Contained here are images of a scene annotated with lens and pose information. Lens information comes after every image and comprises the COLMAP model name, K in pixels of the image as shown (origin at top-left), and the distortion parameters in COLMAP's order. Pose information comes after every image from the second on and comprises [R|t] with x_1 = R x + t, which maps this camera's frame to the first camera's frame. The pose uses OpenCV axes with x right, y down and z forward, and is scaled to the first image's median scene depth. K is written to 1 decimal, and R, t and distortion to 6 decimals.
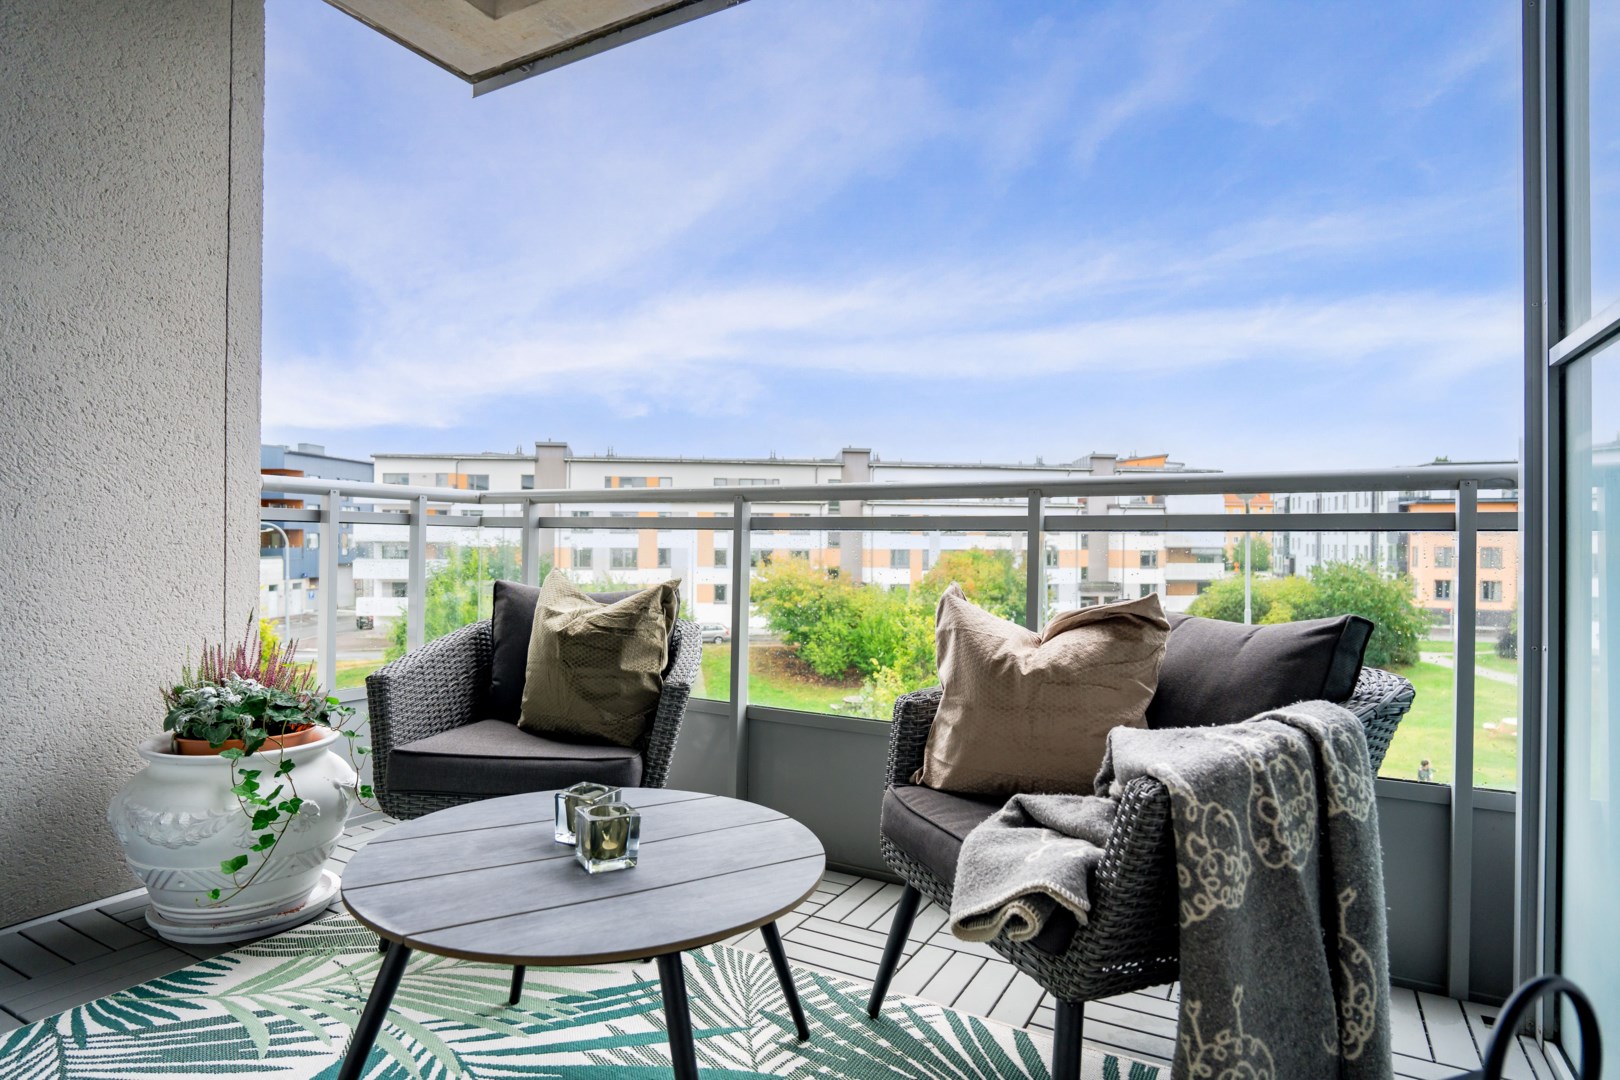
lens RADIAL K [[875.2, 0, 816.6], [0, 875.2, 535.7], [0, 0, 1]] dist [-0.029776, 0.006403]
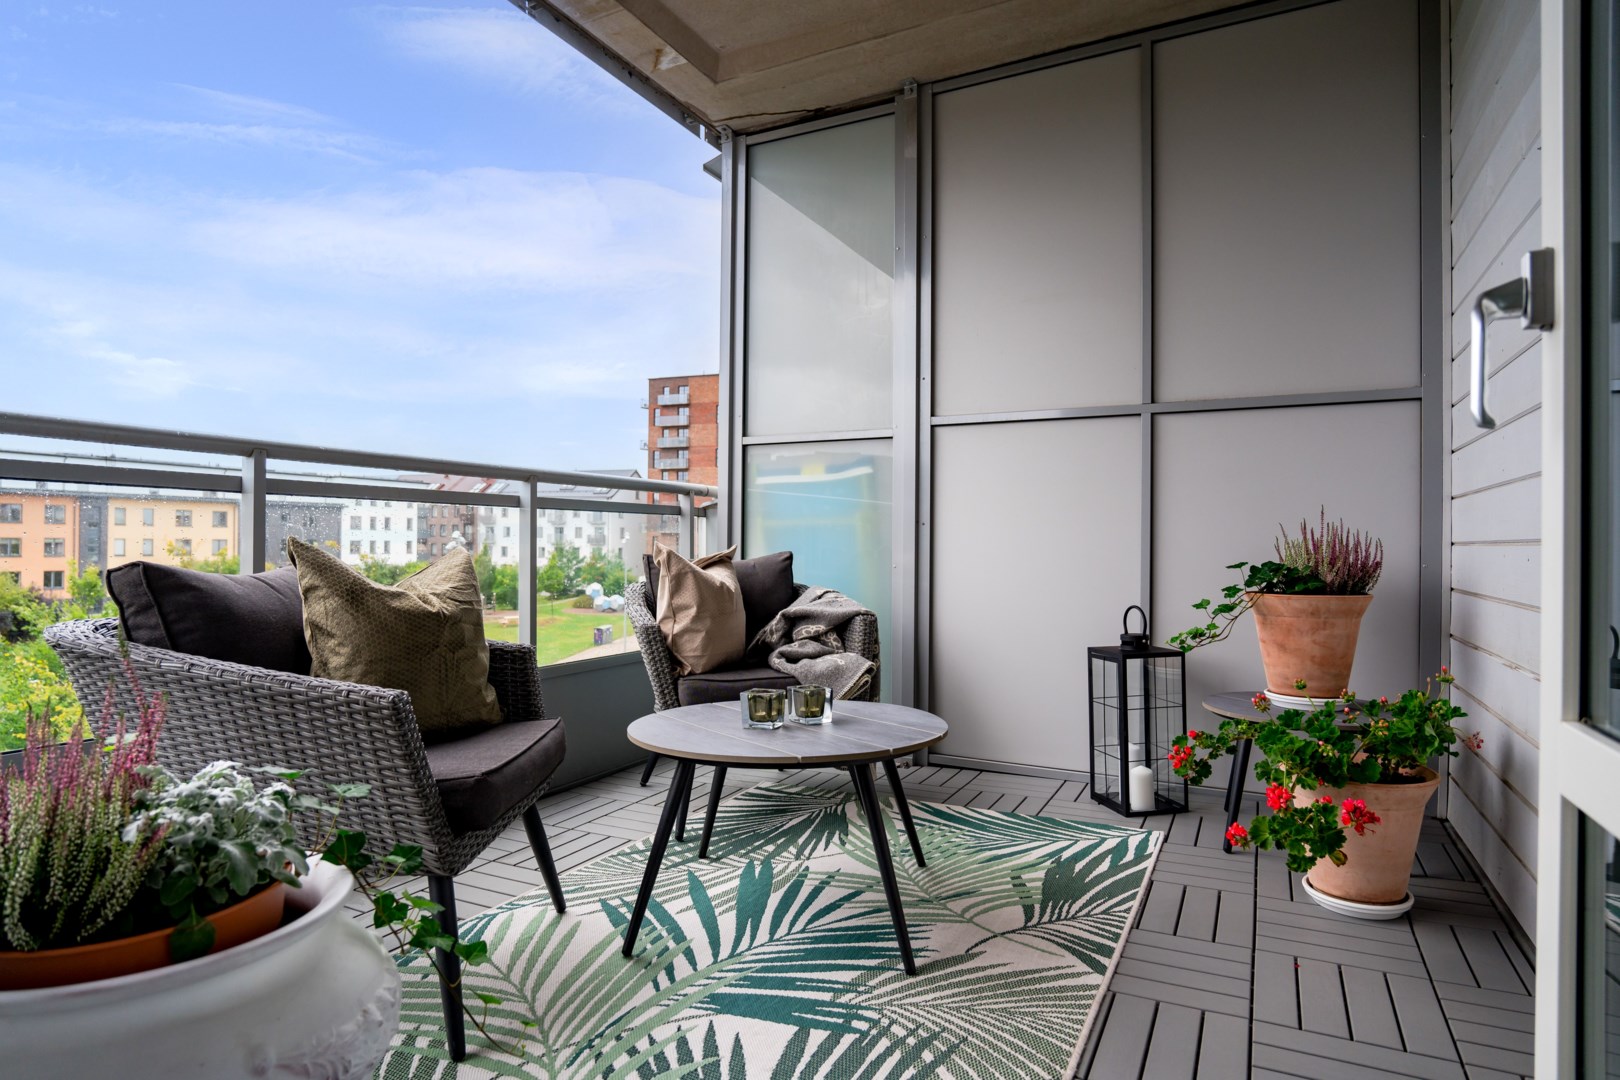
lens RADIAL K [[875.2, 0, 819.9], [0, 875.2, 537.7], [0, 0, 1]] dist [-0.029776, 0.006403]
pose [[-0.027640, -0.000140, 0.999618, -1.489100], [-0.003548, 0.999994, 0.000042, 0.055415], [-0.999612, -0.003545, -0.027640, 0.874567]]
